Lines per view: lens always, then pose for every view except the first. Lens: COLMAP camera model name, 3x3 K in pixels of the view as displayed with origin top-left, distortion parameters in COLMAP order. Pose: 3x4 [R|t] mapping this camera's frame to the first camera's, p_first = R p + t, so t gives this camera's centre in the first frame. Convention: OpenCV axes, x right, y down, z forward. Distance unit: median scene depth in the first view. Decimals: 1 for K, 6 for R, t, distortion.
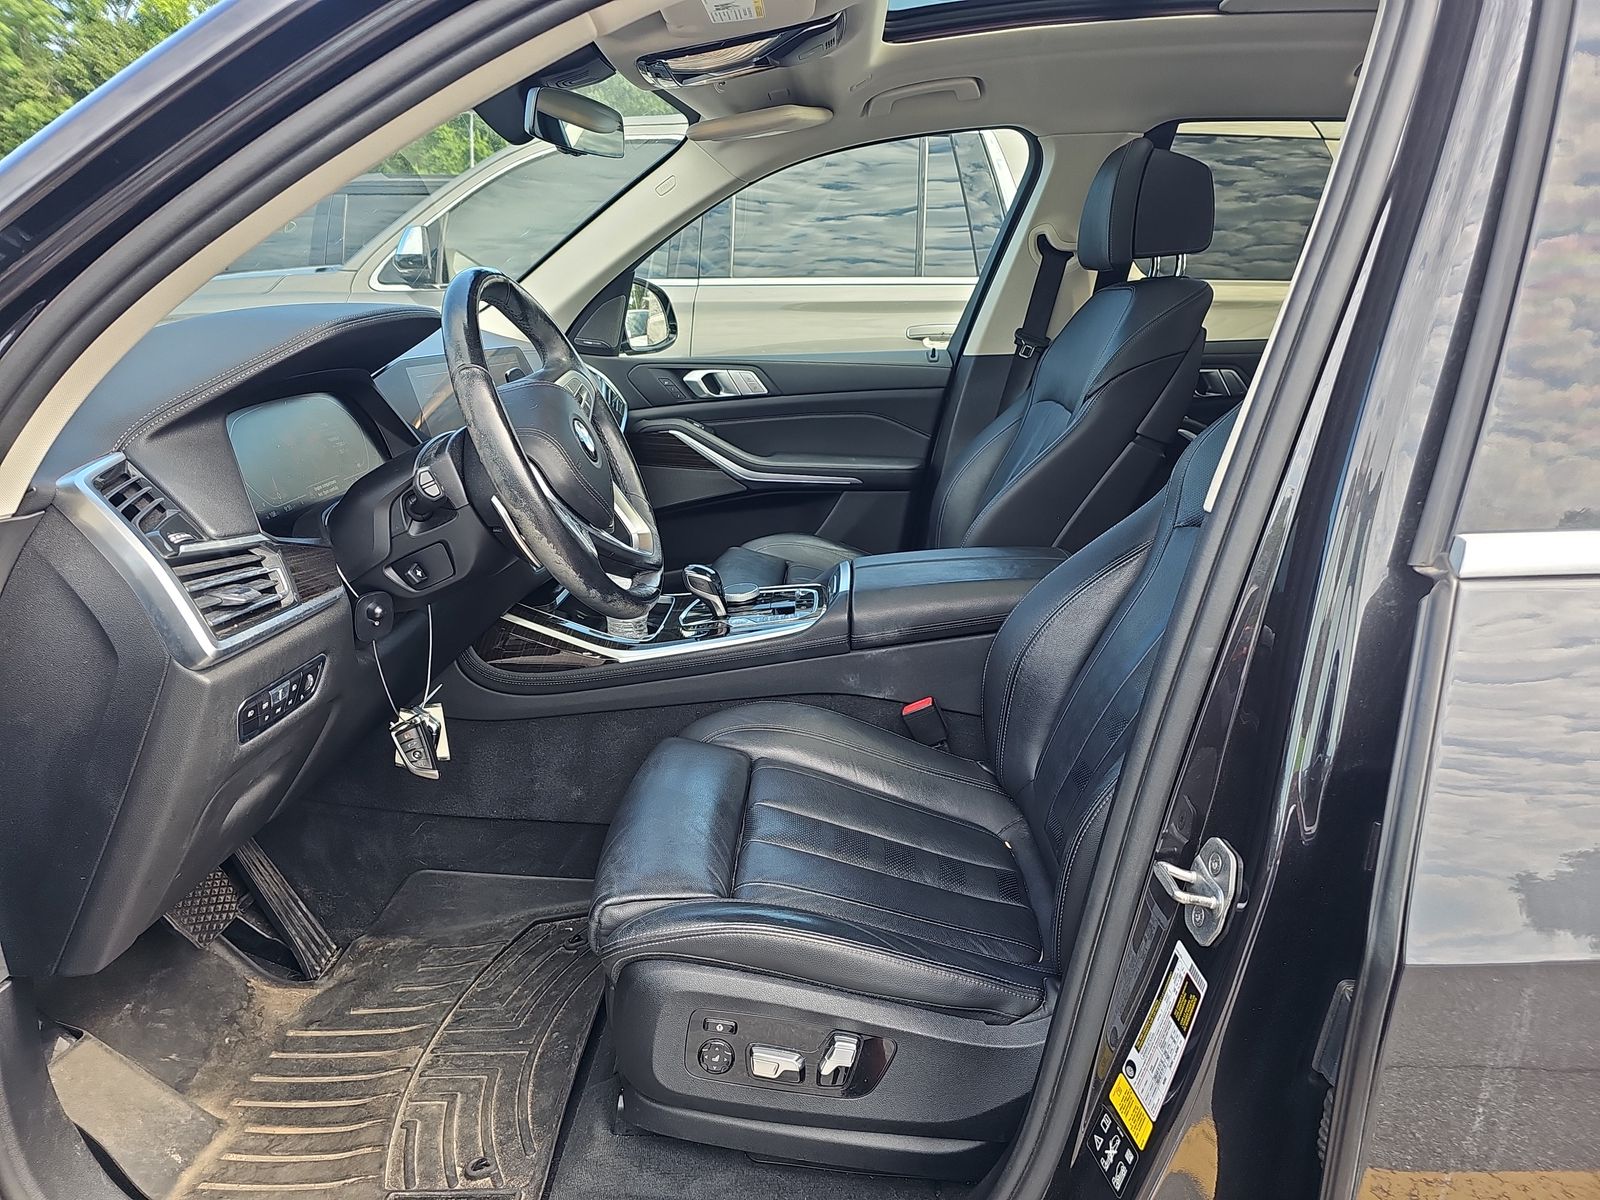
lens RADIAL K [[1045.8, 0, 799.9], [0, 1045.8, 591.4], [0, 0, 1]] dist [0.045444, -0.062815]
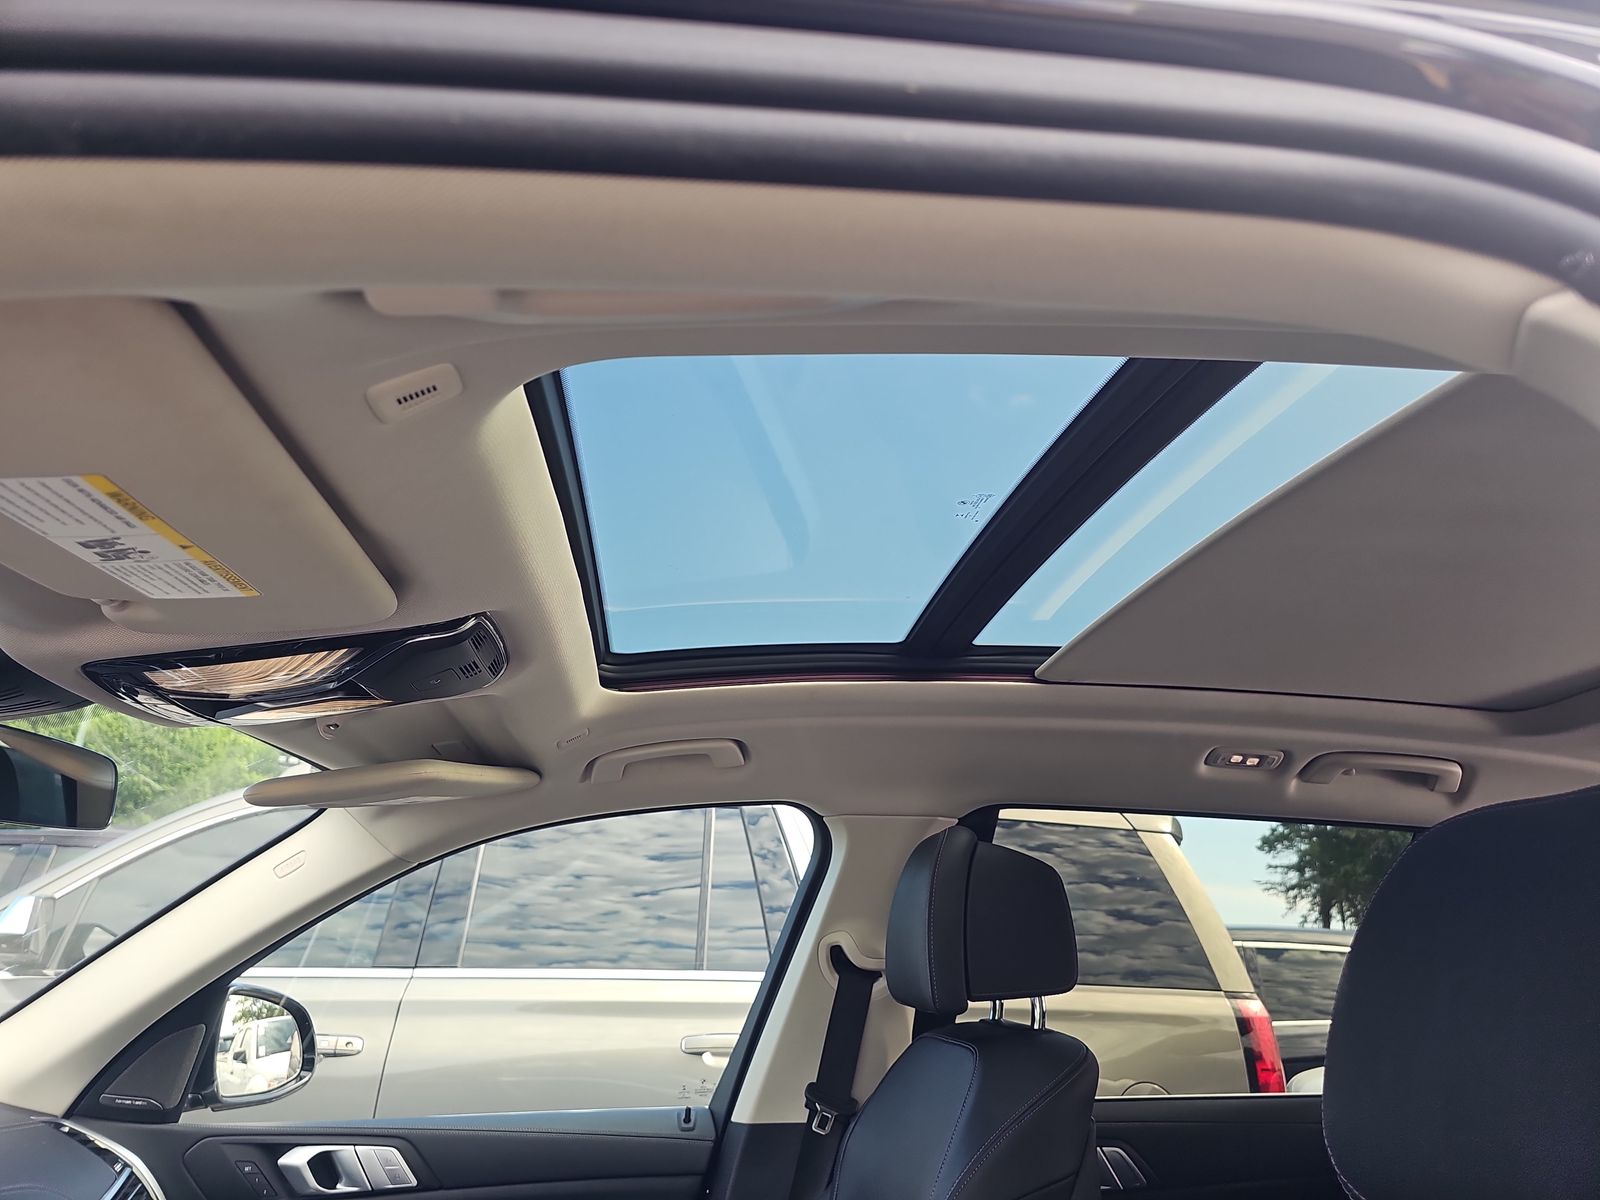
lens RADIAL K [[1045.8, 0, 799.9], [0, 1045.8, 591.4], [0, 0, 1]] dist [0.045444, -0.062815]
pose [[0.986187, 0.074112, 0.148132, 0.075275], [0.023951, 0.821111, -0.570266, -0.119690], [-0.163896, 0.565937, 0.807993, 0.266020]]
